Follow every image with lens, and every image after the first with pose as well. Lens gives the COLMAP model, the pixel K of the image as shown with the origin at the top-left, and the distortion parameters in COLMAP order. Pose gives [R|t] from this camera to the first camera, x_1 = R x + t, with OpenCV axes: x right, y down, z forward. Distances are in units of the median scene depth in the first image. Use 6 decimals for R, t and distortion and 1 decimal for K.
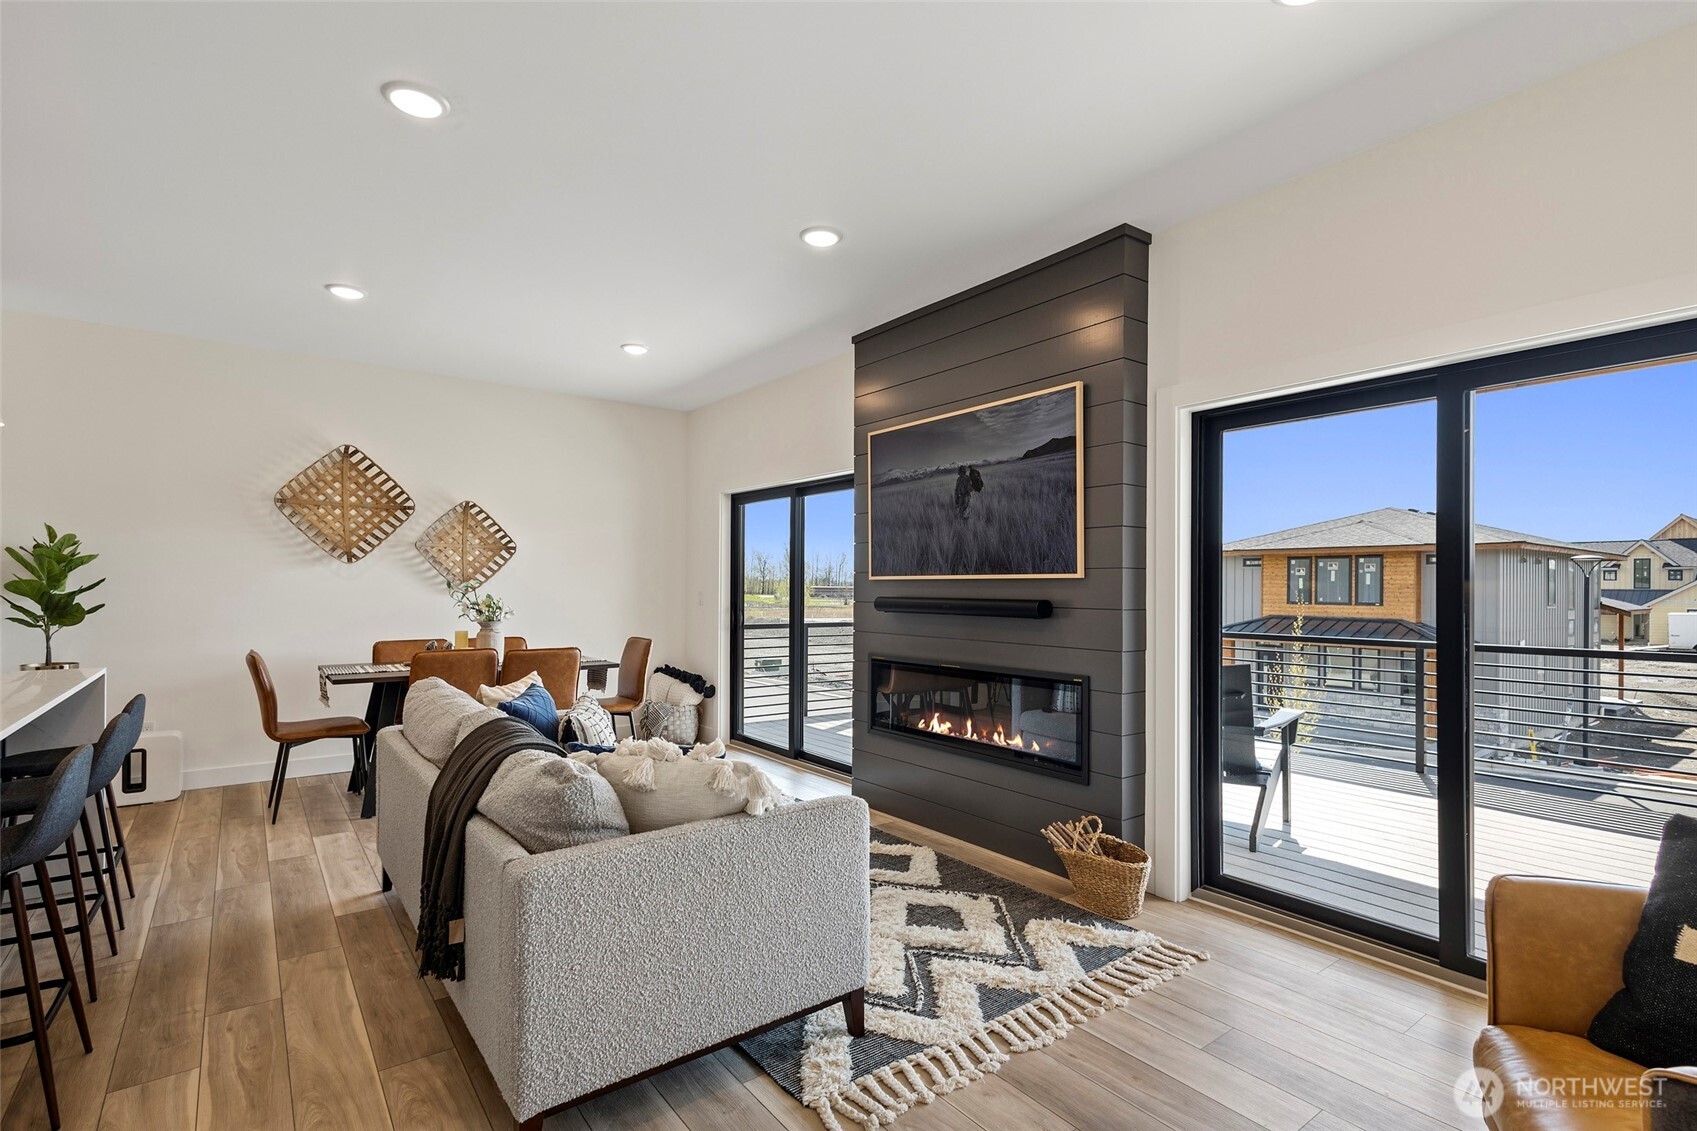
lens RADIAL K [[811.0, 0, 852.9], [0, 811.0, 586.0], [0, 0, 1]] dist [0.024079, -0.008242]
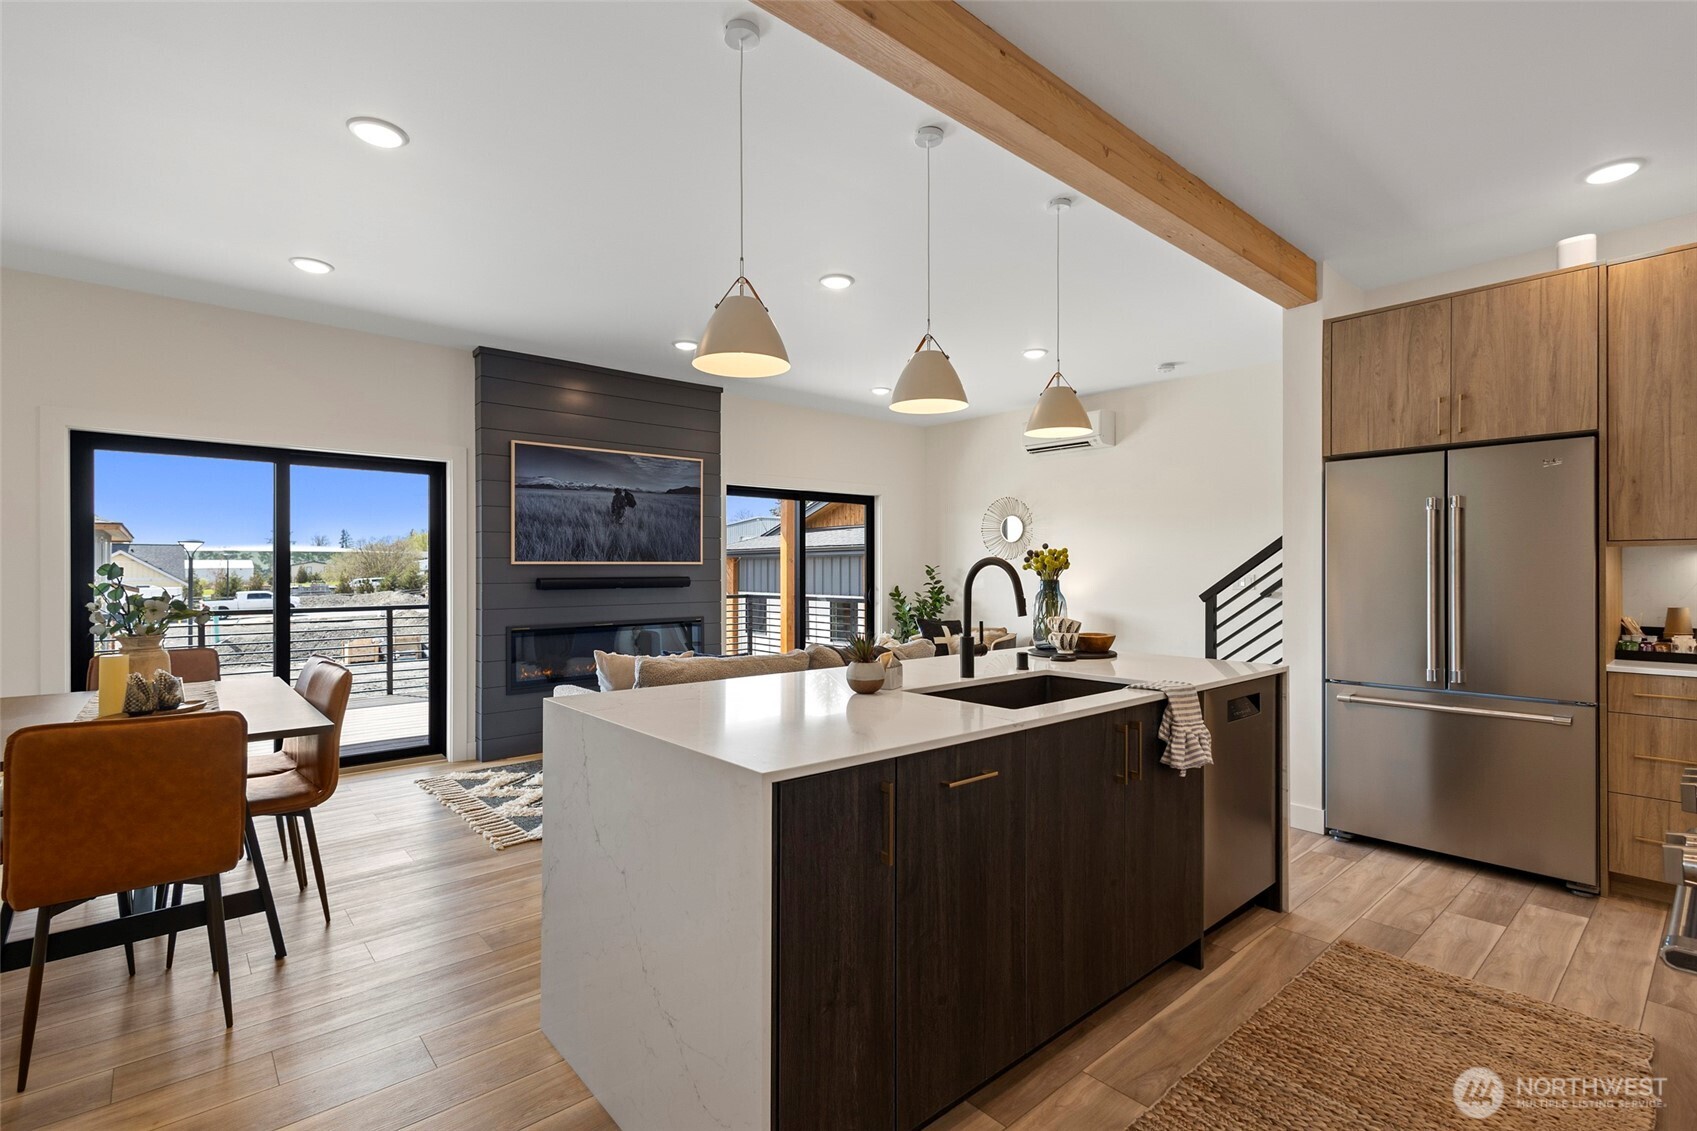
lens RADIAL K [[781.6, 0, 846.0], [0, 781.6, 577.8], [0, 0, 1]] dist [0.016353, -0.007308]
pose [[-0.072795, -0.017786, 0.997188, -1.173747], [0.001090, 0.999839, 0.017913, -0.007824], [-0.997346, 0.002391, -0.072764, 0.607192]]
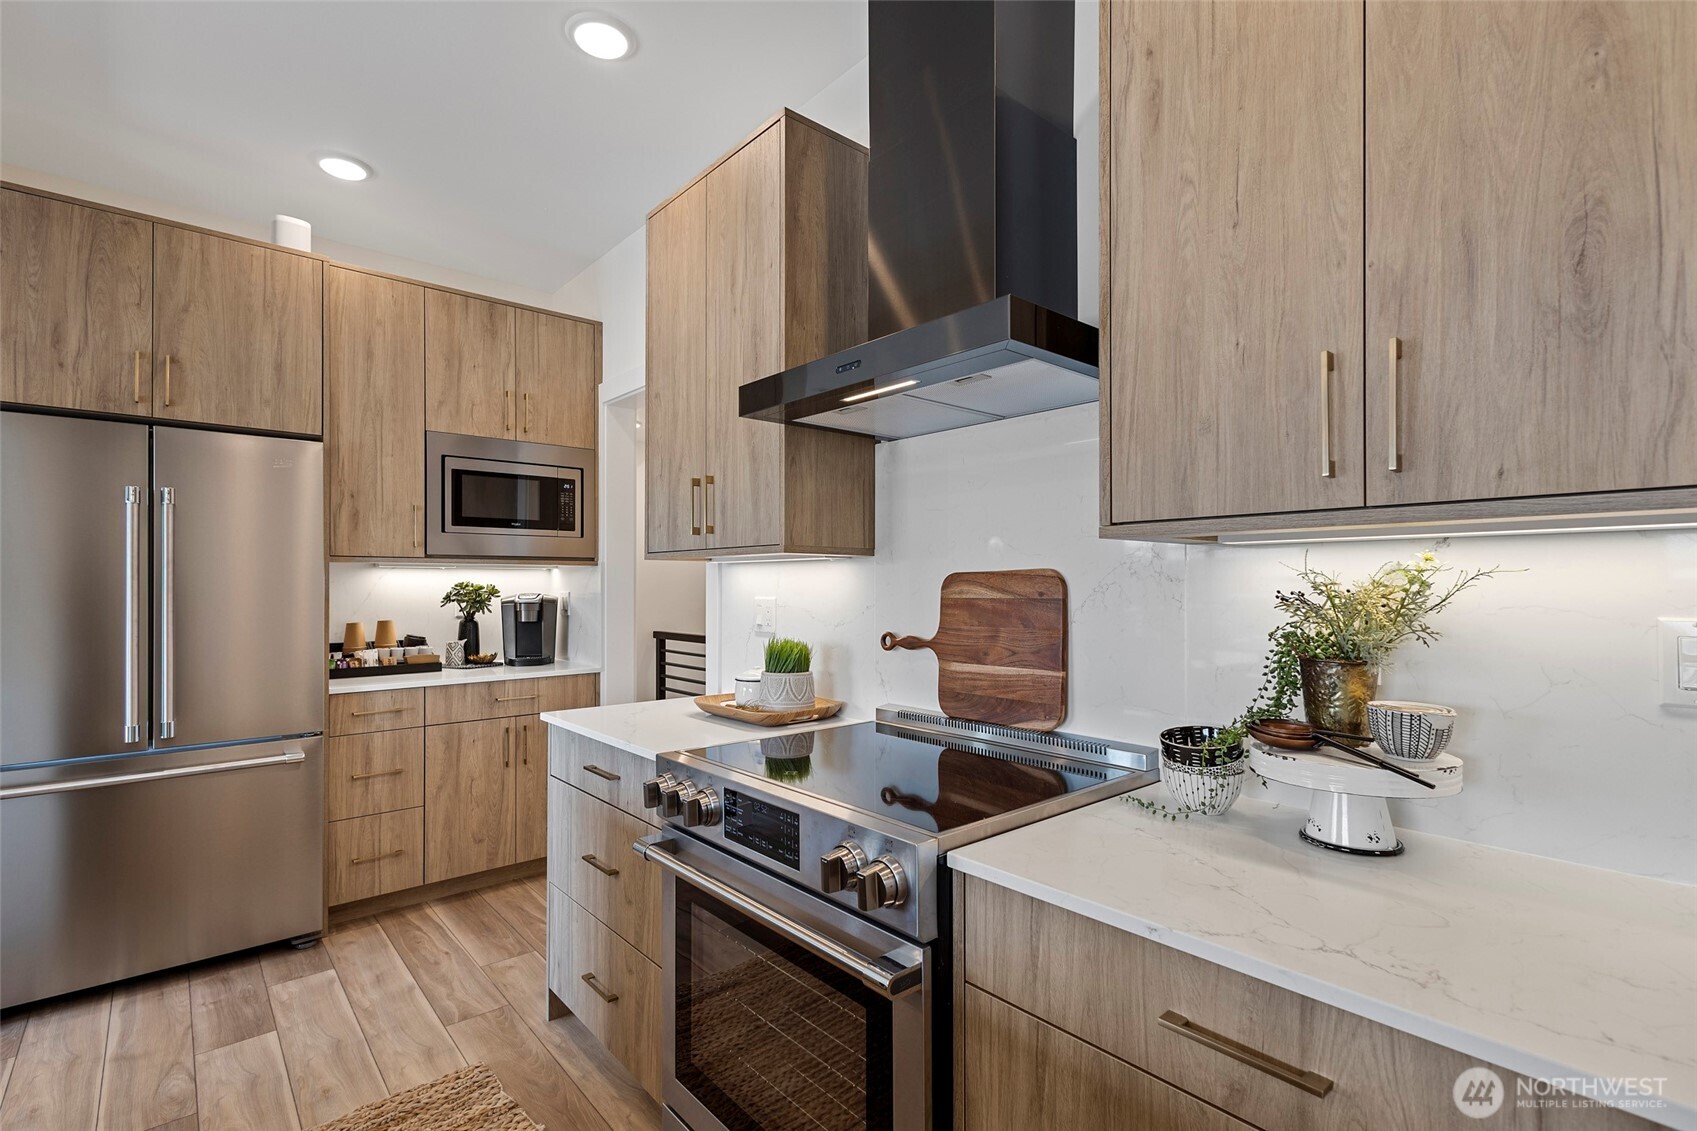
lens RADIAL K [[781.6, 0, 846.0], [0, 781.6, 577.8], [0, 0, 1]] dist [0.016353, -0.007308]
pose [[-0.997528, -0.008563, -0.069744, -0.923994], [-0.007982, 0.999931, -0.008602, -0.006771], [0.069813, -0.008024, -0.997528, 0.570453]]
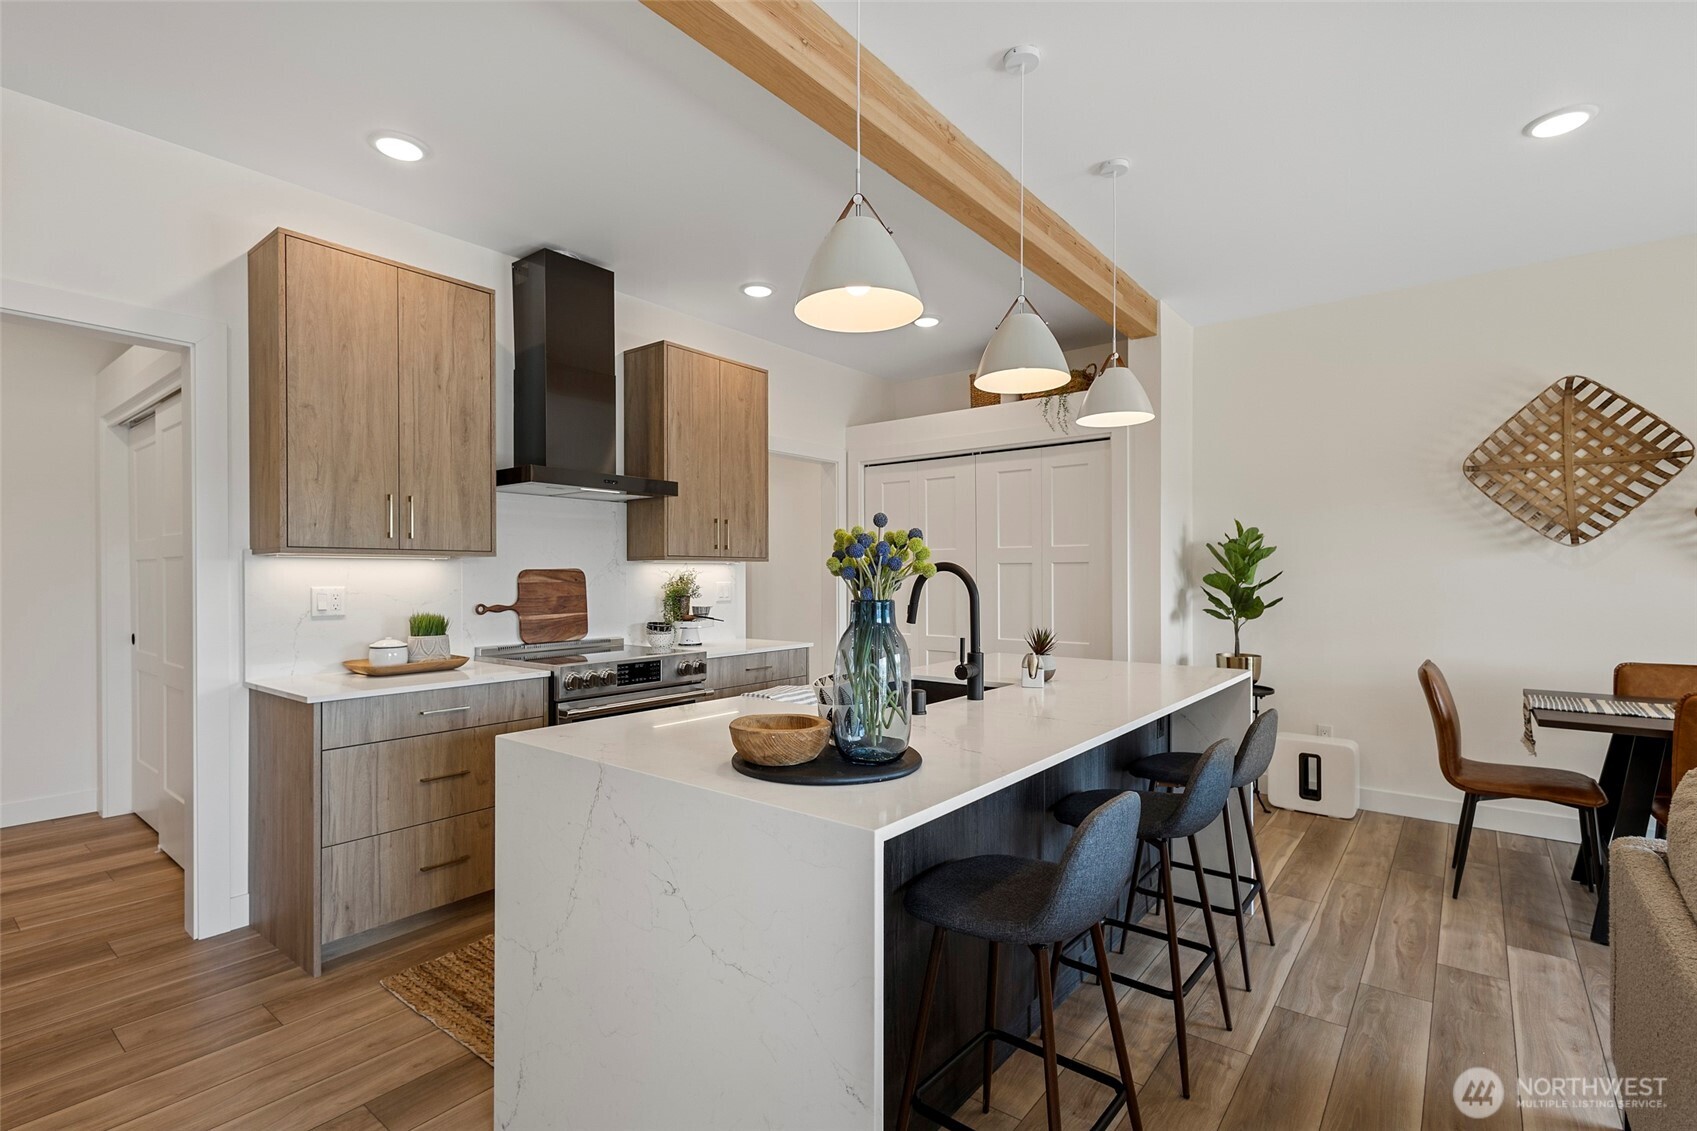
lens RADIAL K [[781.6, 0, 846.0], [0, 781.6, 577.8], [0, 0, 1]] dist [0.016353, -0.007308]
pose [[0.252375, -0.003318, -0.967624, -0.144708], [0.004143, 0.999989, -0.002349, -0.001593], [0.967621, -0.003416, 0.252386, 0.271032]]
